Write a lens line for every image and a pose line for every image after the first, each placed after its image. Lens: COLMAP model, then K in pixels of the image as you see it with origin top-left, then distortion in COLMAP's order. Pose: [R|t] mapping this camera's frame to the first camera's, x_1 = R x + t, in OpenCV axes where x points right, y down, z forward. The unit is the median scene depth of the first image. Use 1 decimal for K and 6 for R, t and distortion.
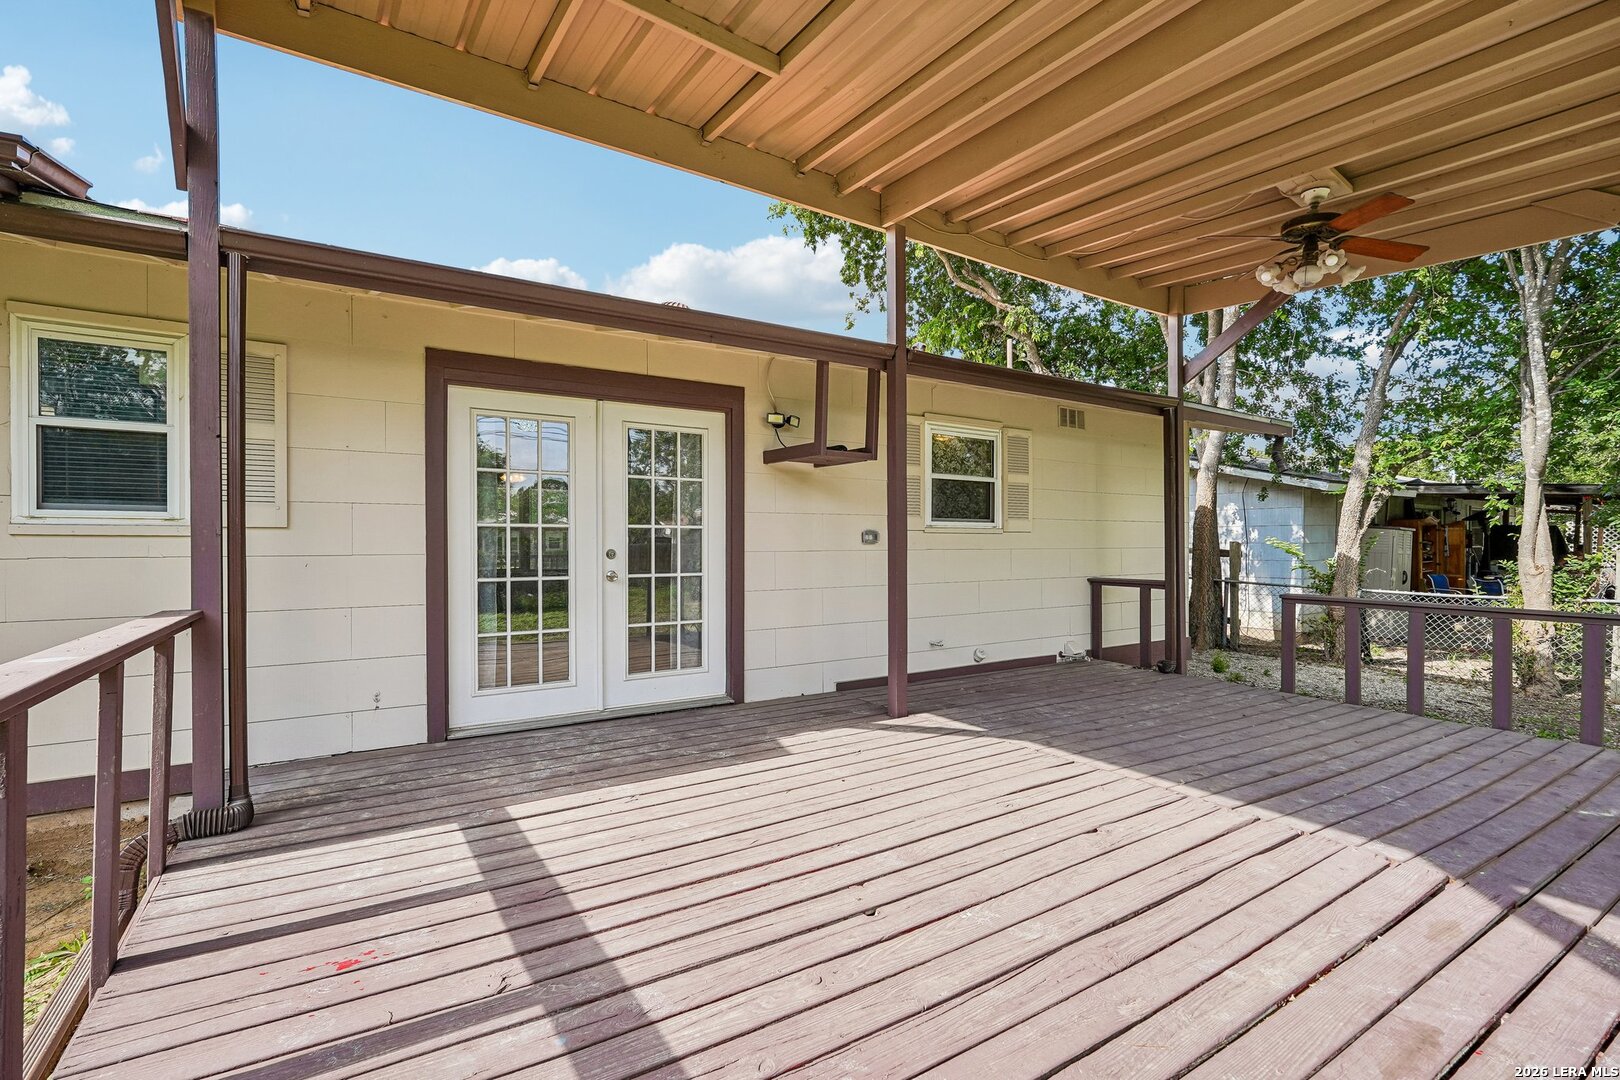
lens RADIAL K [[709.2, 0, 782.0], [0, 709.2, 547.8], [0, 0, 1]] dist [-0.004477, 0.007101]
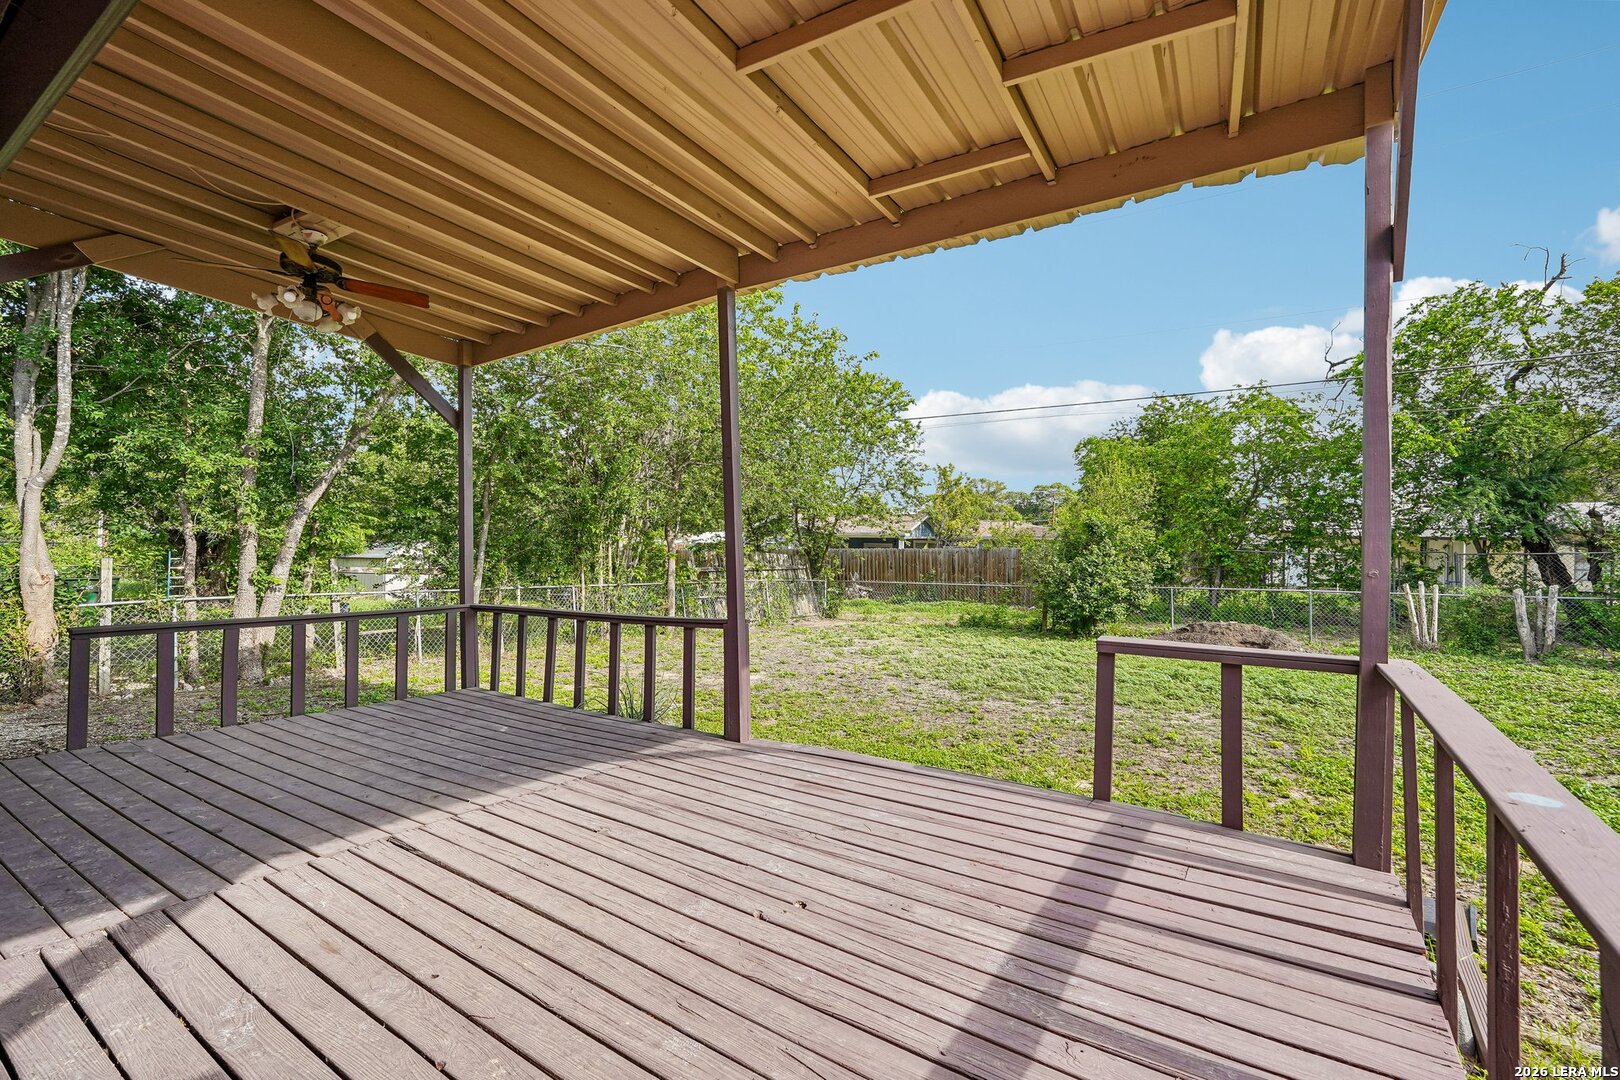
lens RADIAL K [[709.2, 0, 810.1], [0, 709.2, 542.4], [0, 0, 1]] dist [-0.004477, 0.007101]
pose [[-0.441738, 0.000031, 0.897144, -0.462339], [-0.019800, 0.999756, -0.009784, -0.048574], [-0.896926, -0.022085, -0.441630, 0.718589]]
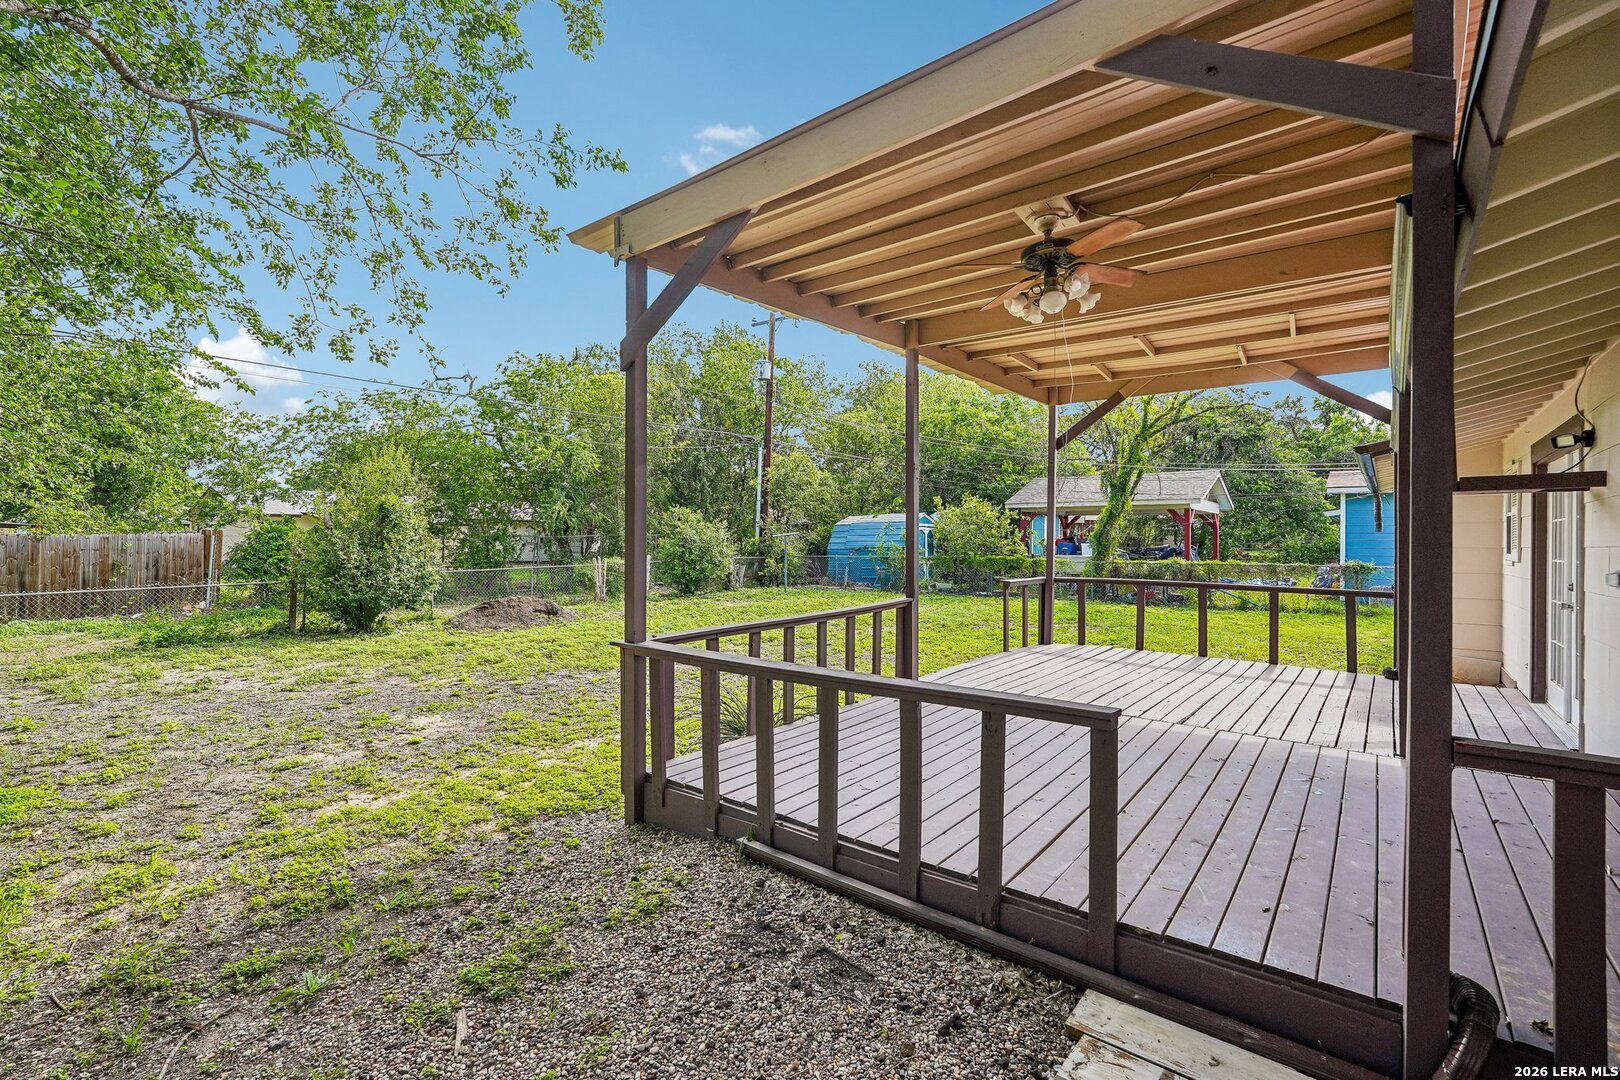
lens RADIAL K [[709.2, 0, 778.1], [0, 709.2, 546.5], [0, 0, 1]] dist [-0.004477, 0.007101]
pose [[-0.947568, -0.002386, -0.319544, 1.271075], [-0.003433, 0.999990, 0.002714, -0.046203], [0.319535, 0.003668, -0.947568, 1.628498]]
